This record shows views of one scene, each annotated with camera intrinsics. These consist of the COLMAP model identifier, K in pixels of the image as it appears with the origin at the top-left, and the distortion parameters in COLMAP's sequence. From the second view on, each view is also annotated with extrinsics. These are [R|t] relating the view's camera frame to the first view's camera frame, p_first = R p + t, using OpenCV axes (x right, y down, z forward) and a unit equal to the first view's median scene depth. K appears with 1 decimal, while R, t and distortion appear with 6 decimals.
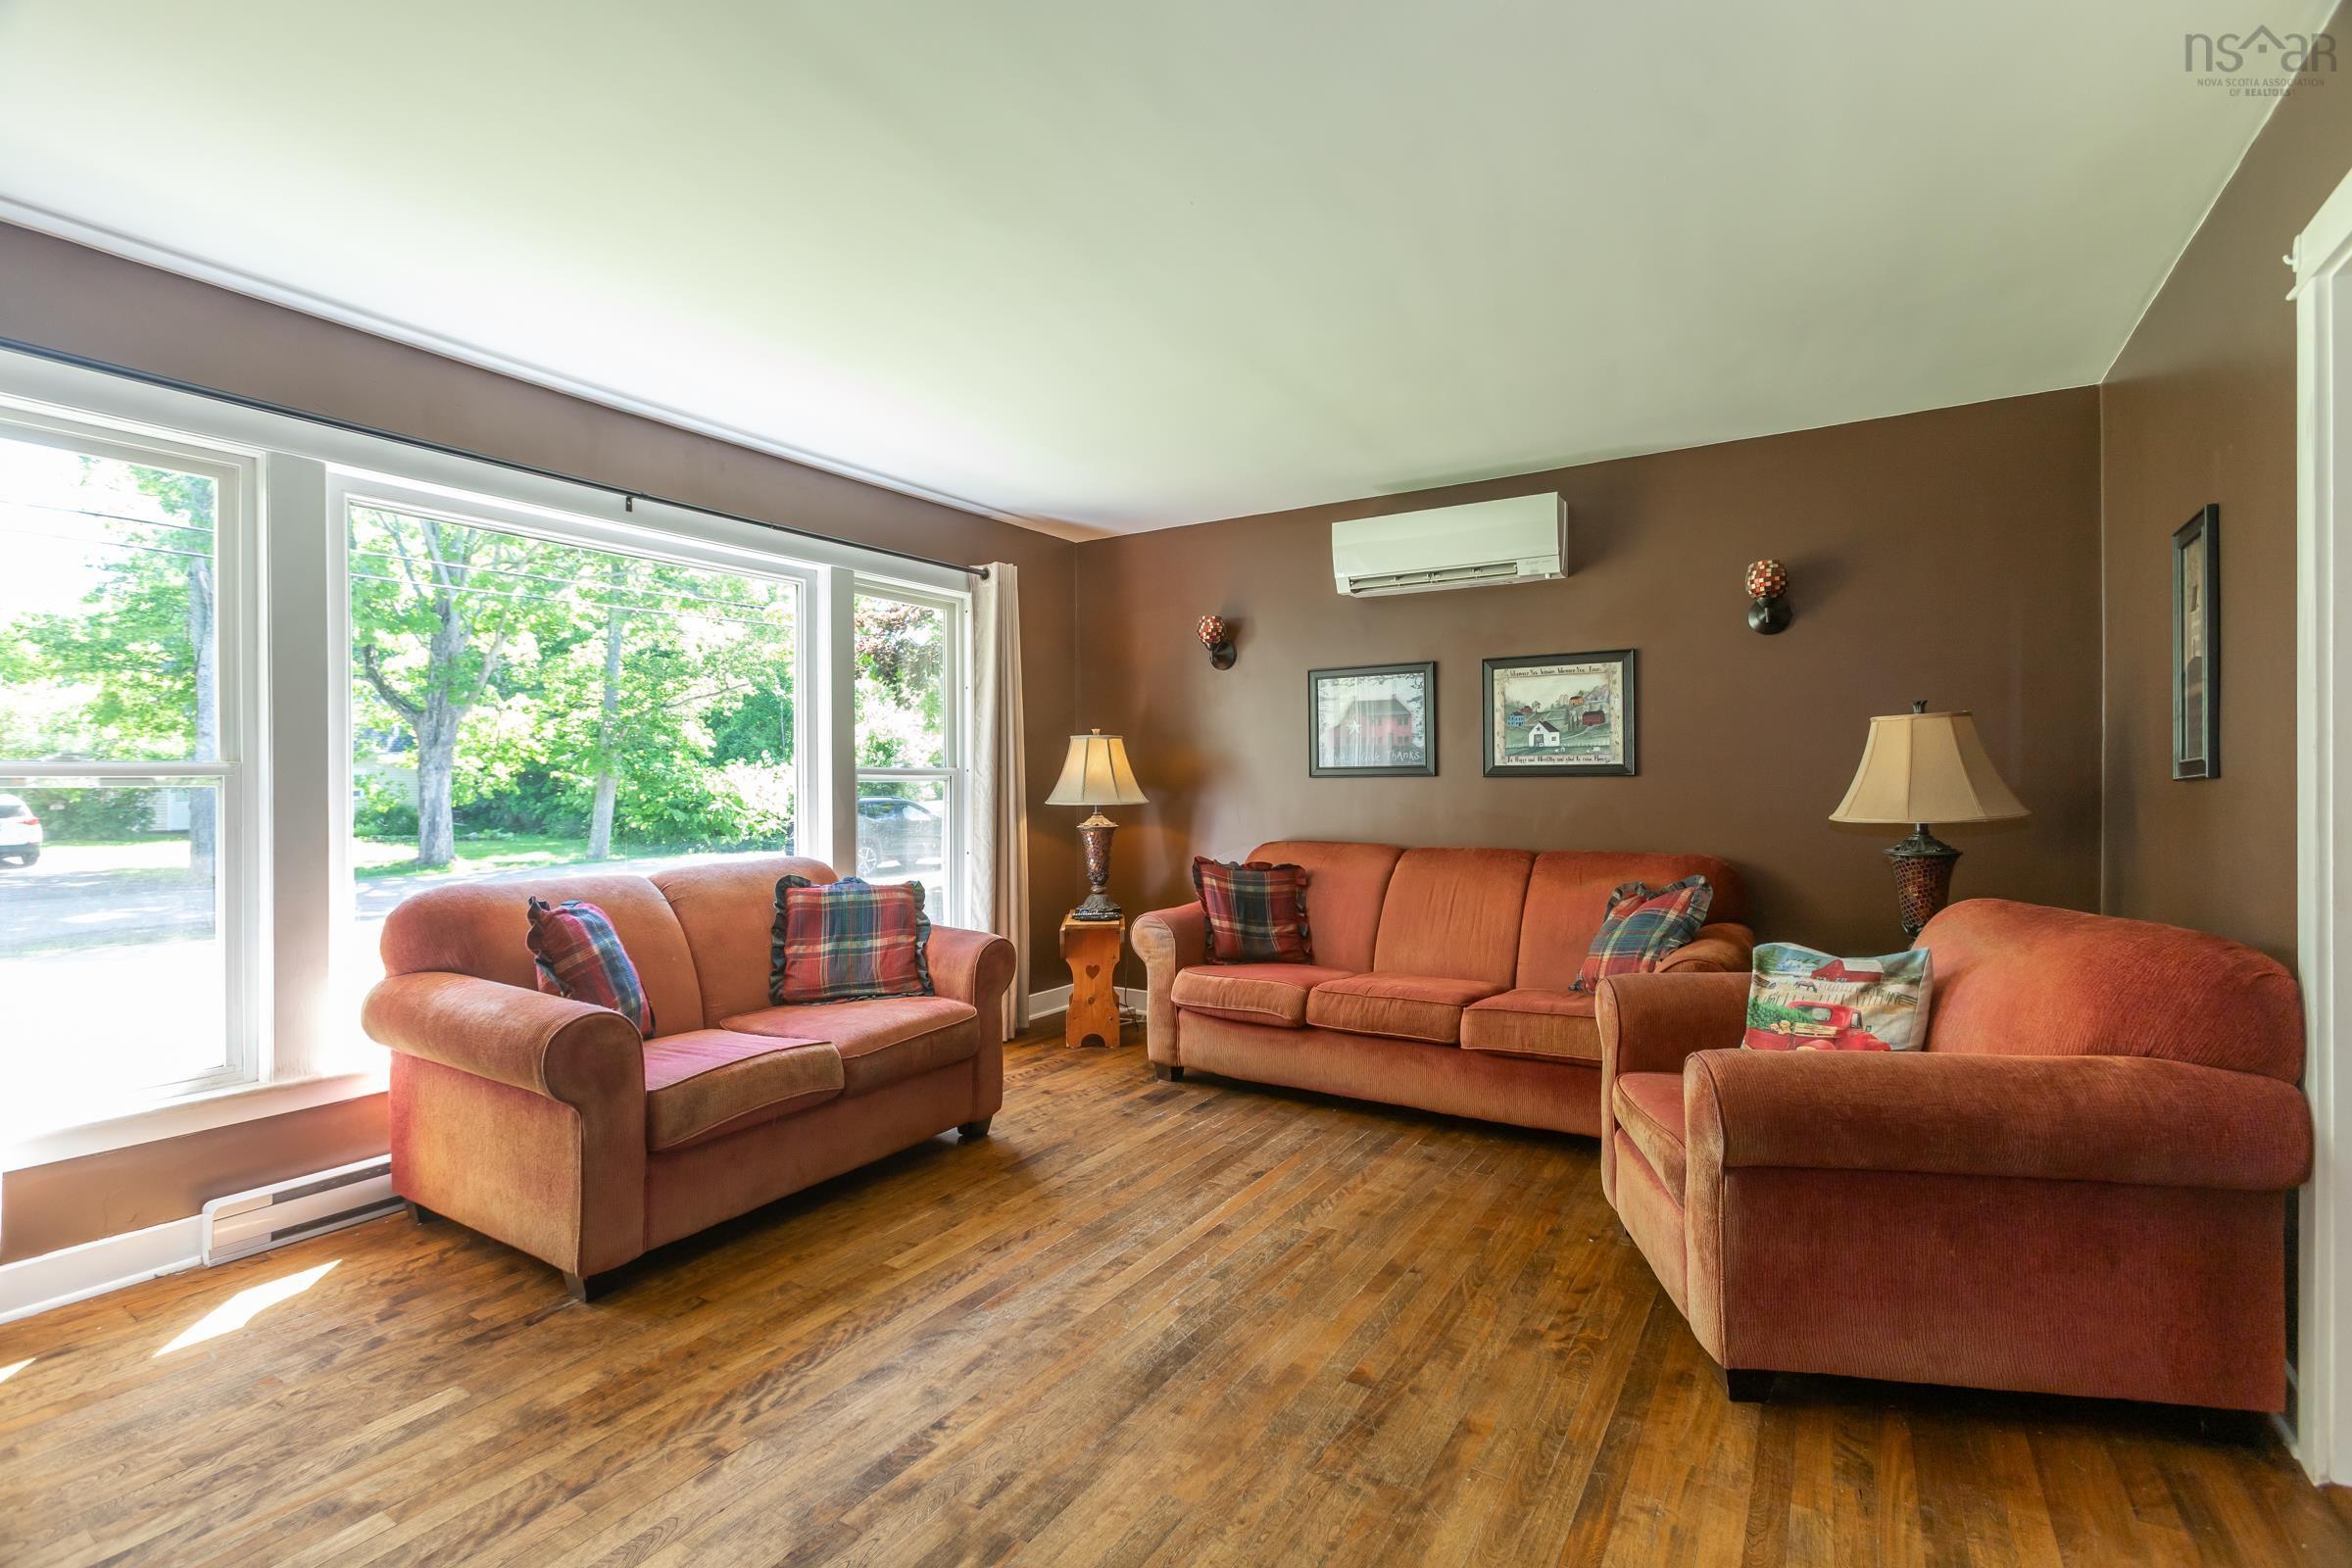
lens RADIAL K [[1052.3, 0, 1156.2], [0, 1052.3, 785.8], [0, 0, 1]] dist [-0.013551, 0.013895]
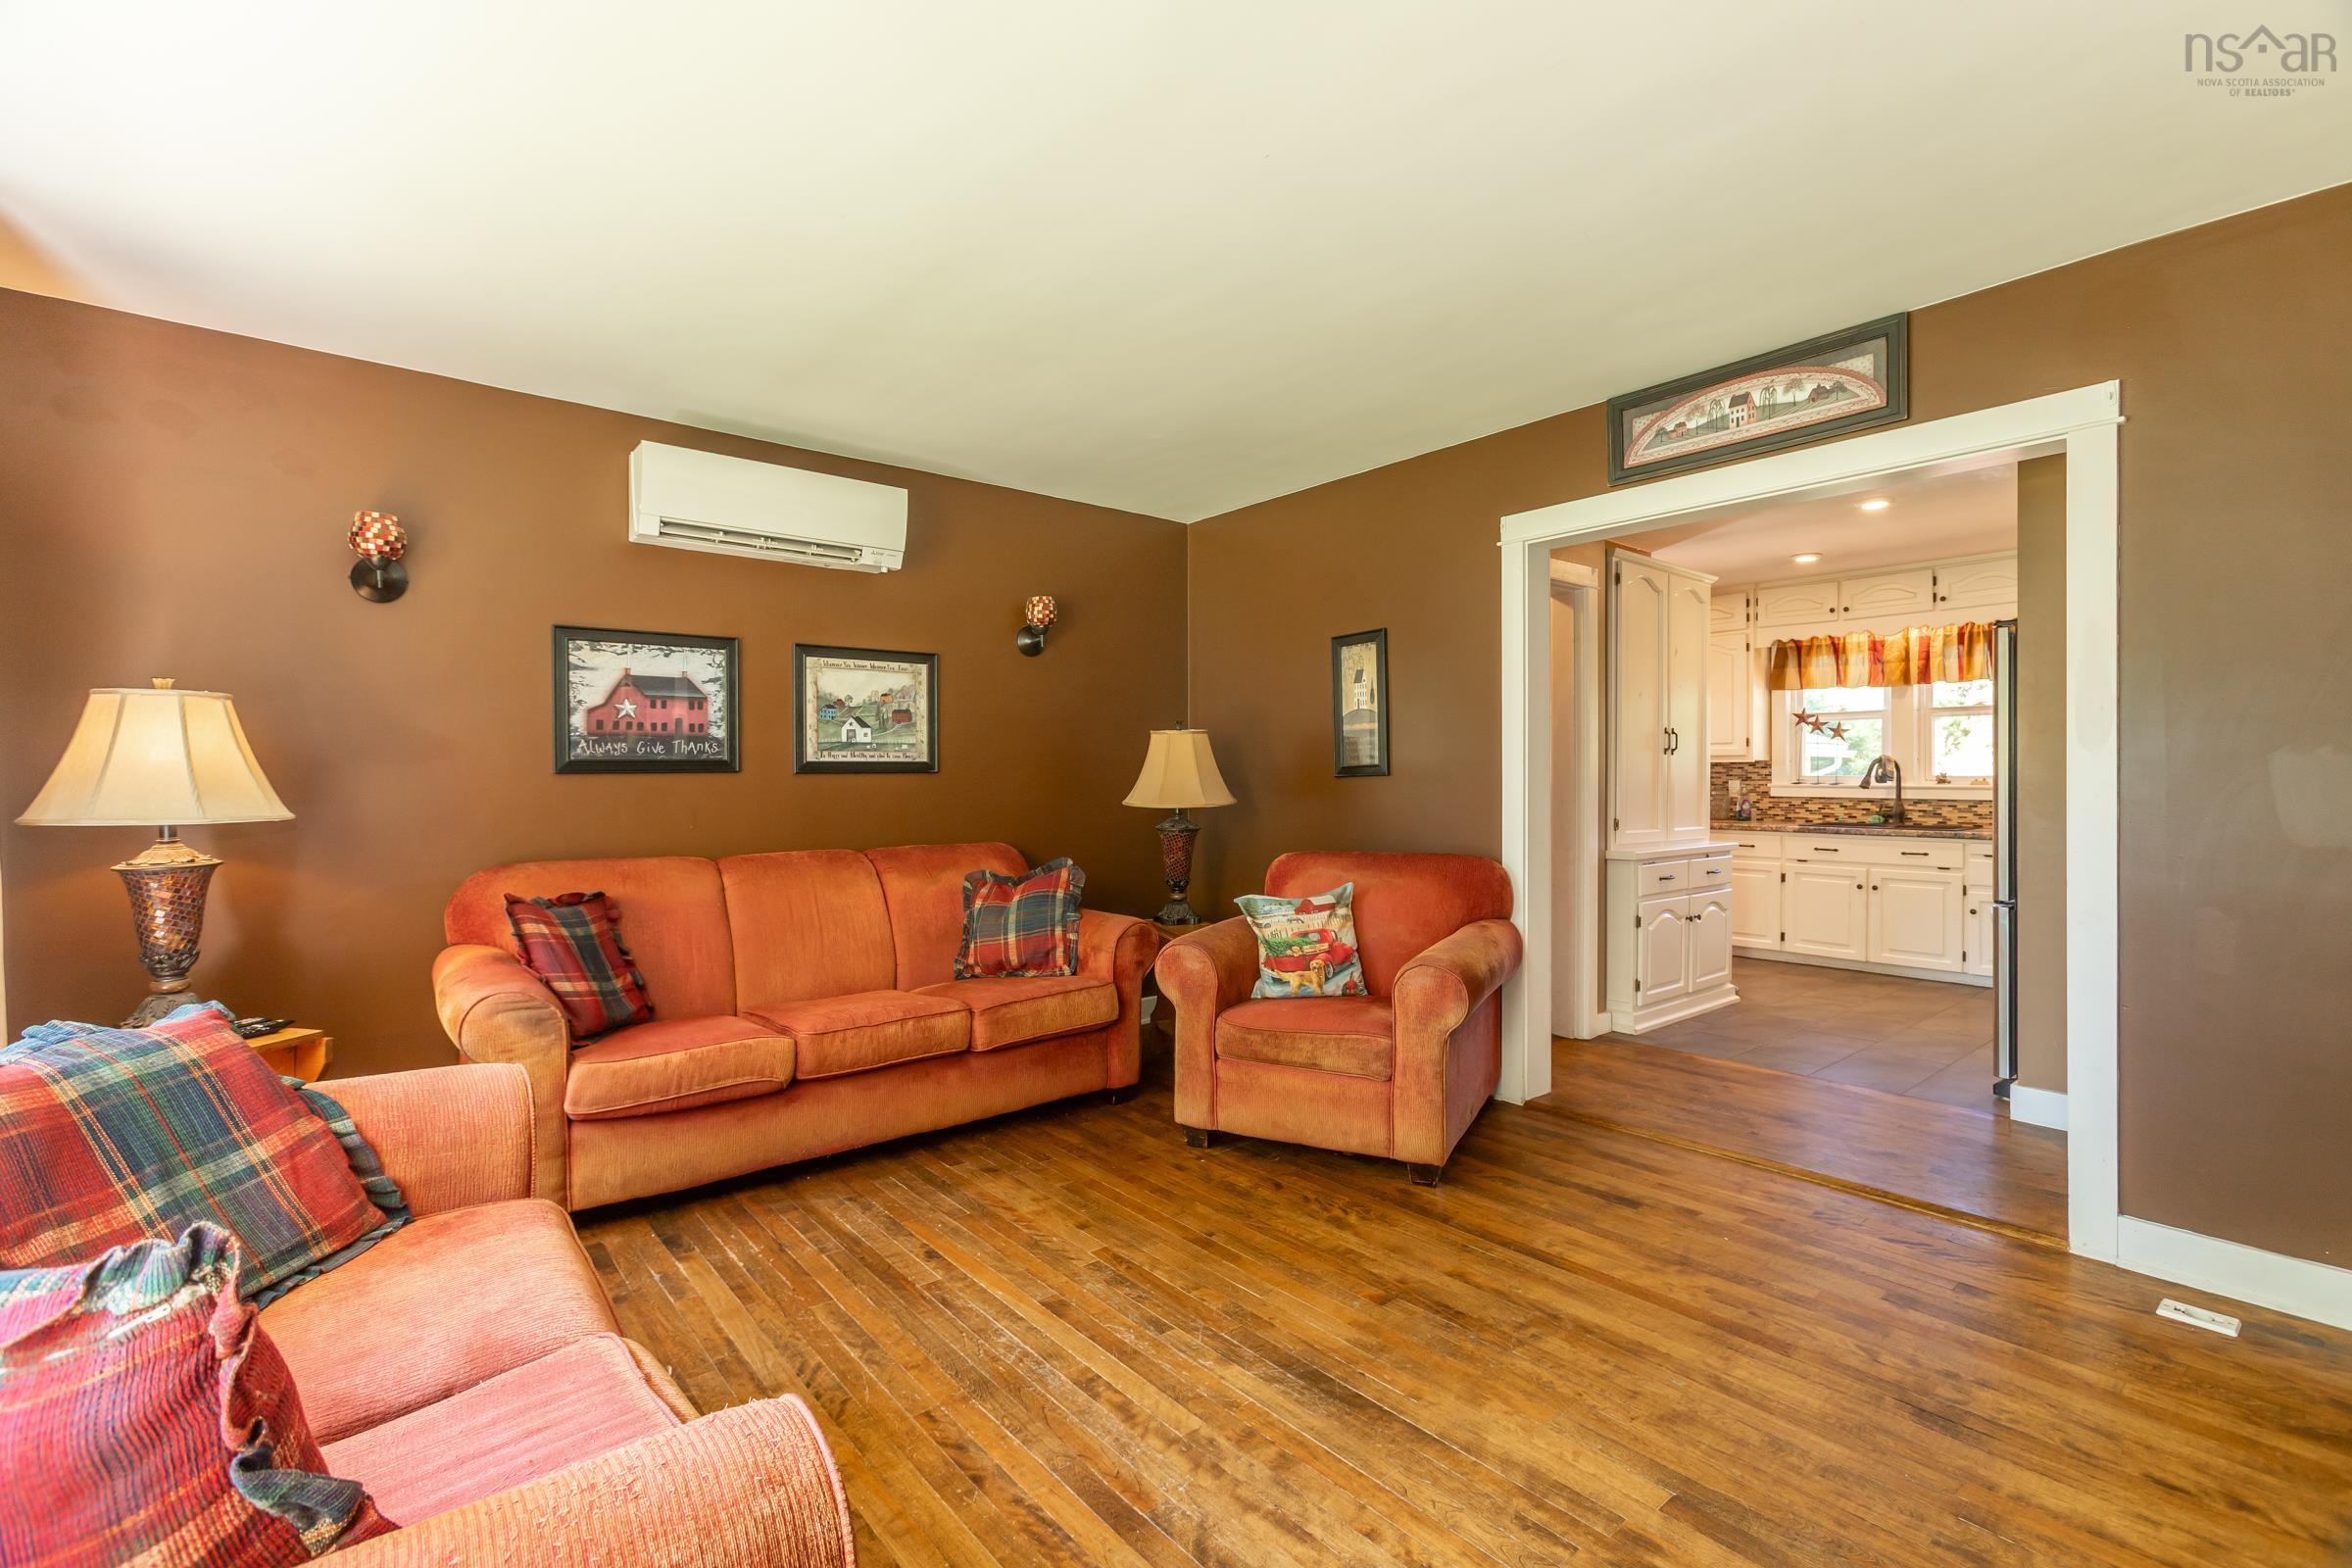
lens RADIAL K [[1052.3, 0, 1177.7], [0, 1052.3, 783.4], [0, 0, 1]] dist [-0.013551, 0.013895]
pose [[0.291849, -0.004254, 0.956455, -0.577586], [0.004513, 0.999985, 0.003071, -0.001283], [-0.956454, 0.003421, 0.291864, 0.525537]]
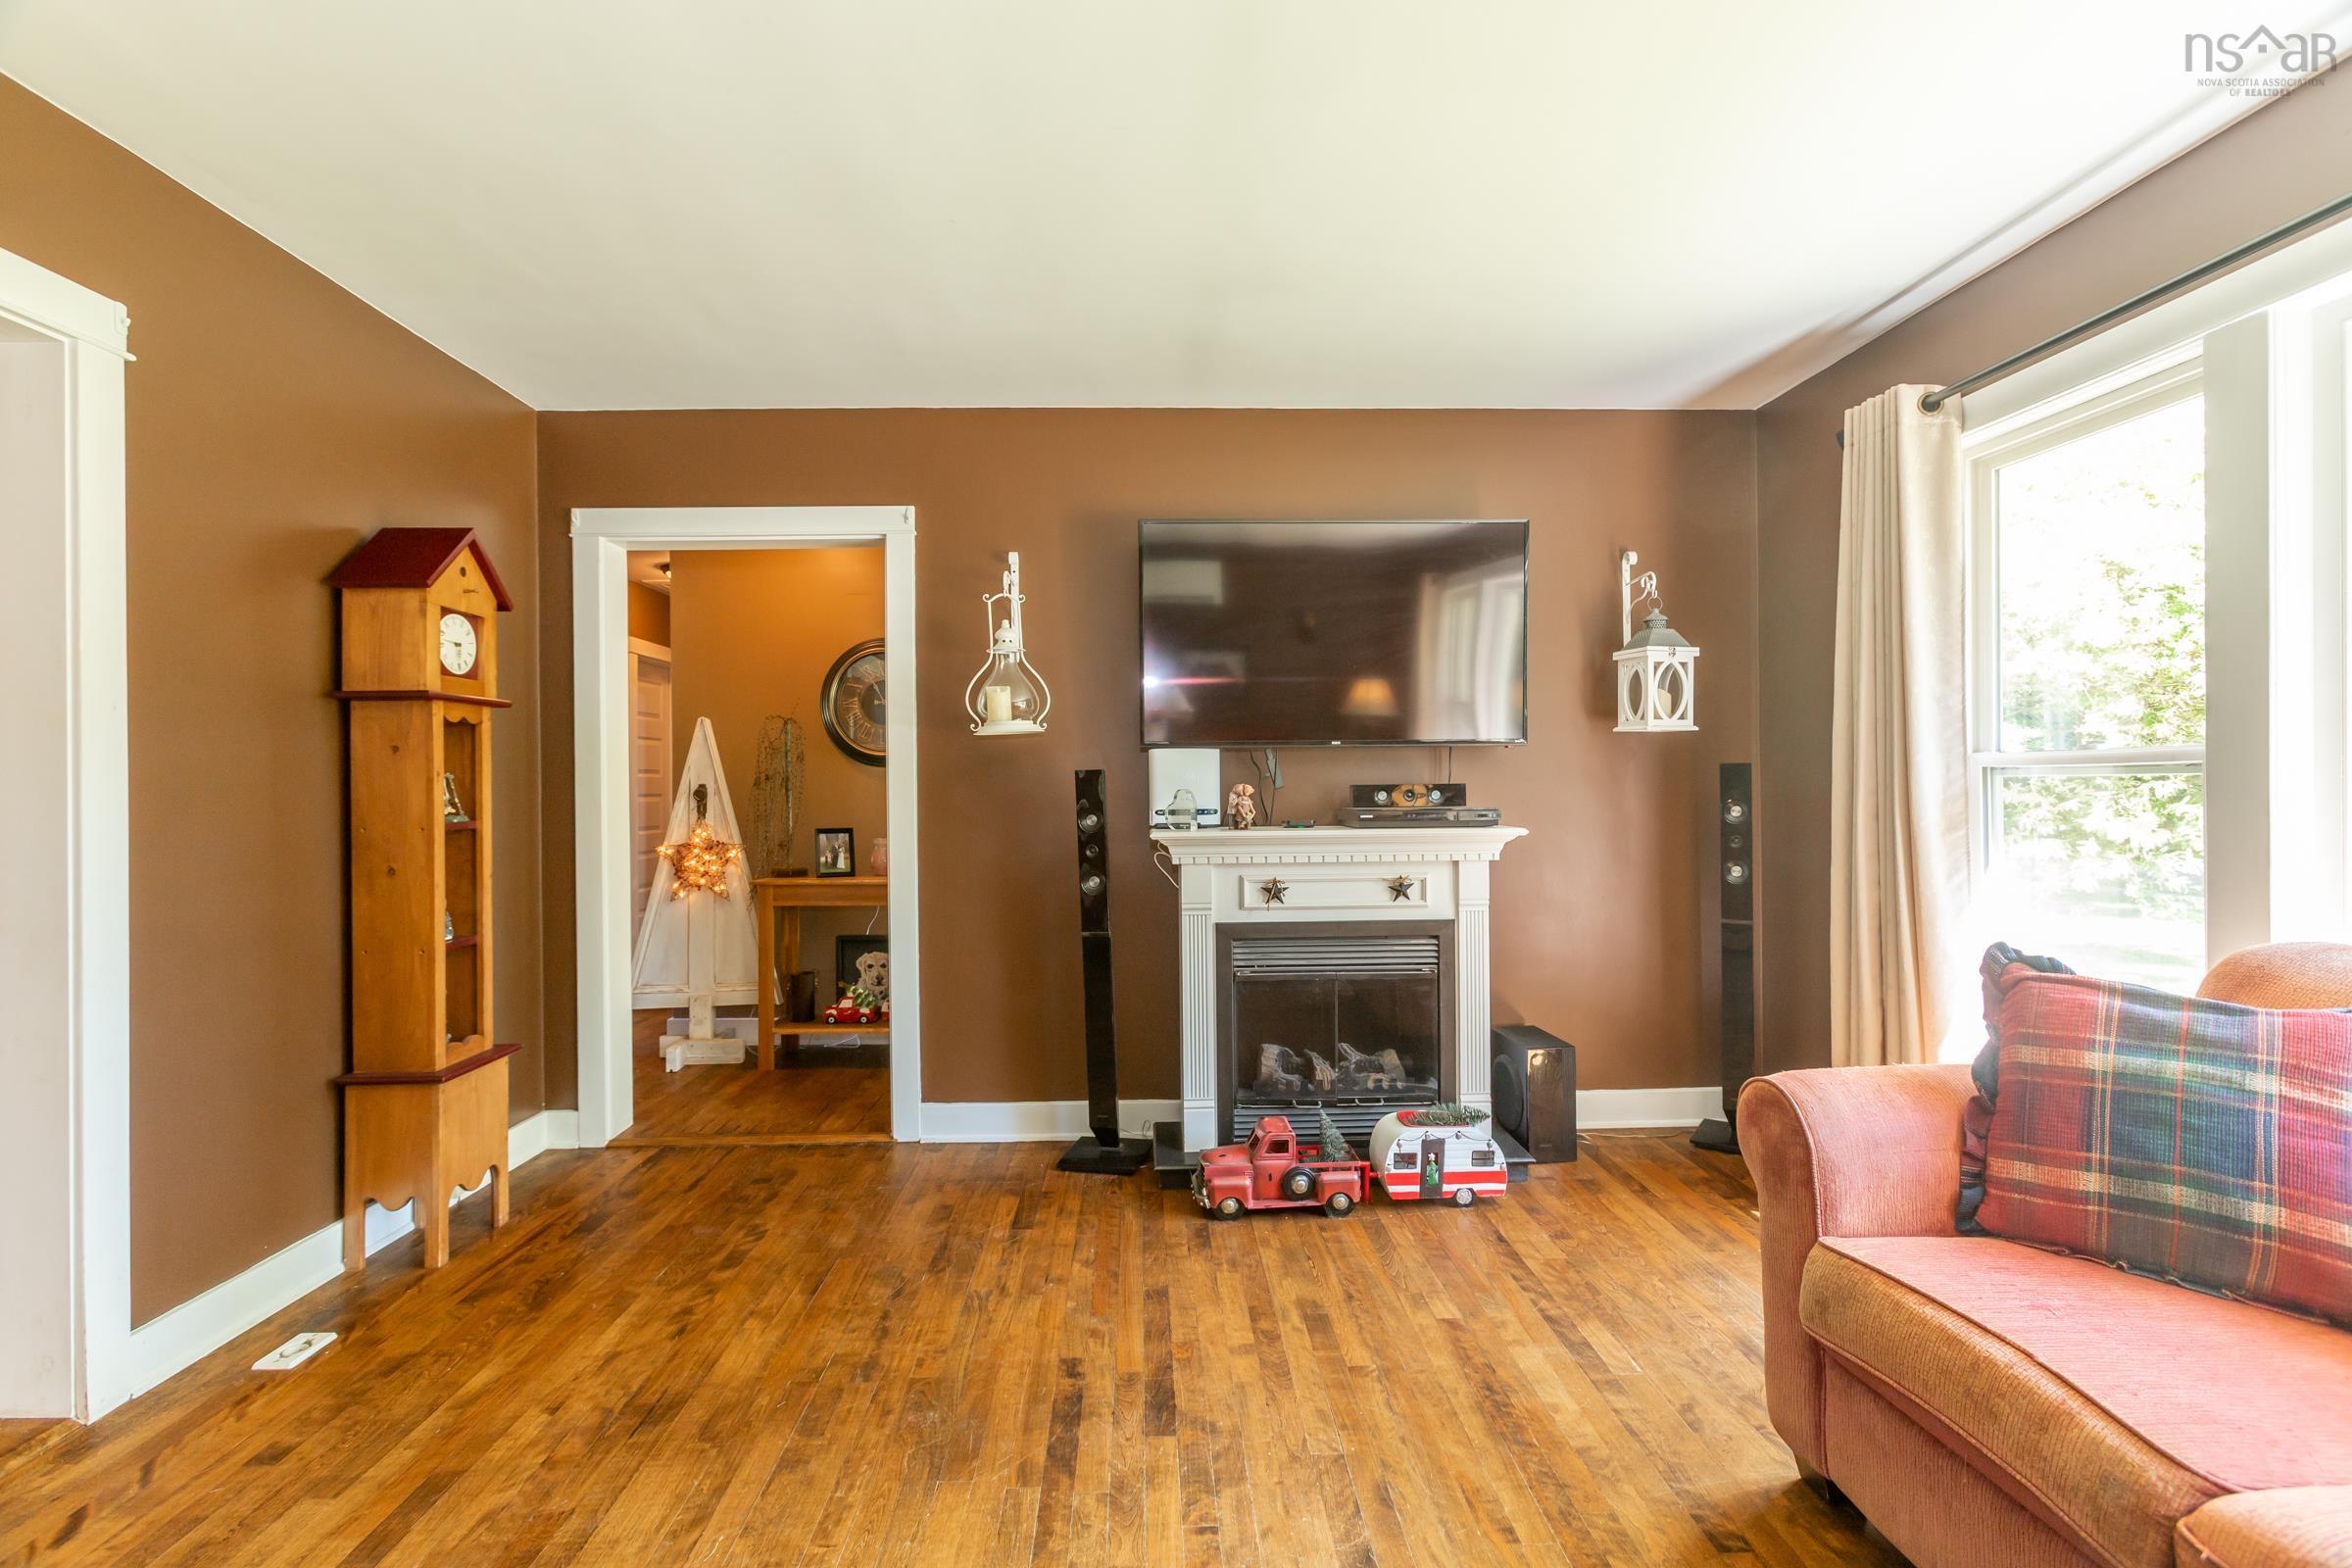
lens RADIAL K [[1052.3, 0, 1174.8], [0, 1052.3, 775.3], [0, 0, 1]] dist [-0.013551, 0.013895]
pose [[-0.817470, 0.008507, -0.575909, 0.165389], [0.010729, 0.999942, -0.000459, -0.004430], [0.575872, -0.006555, -0.817514, 0.934204]]
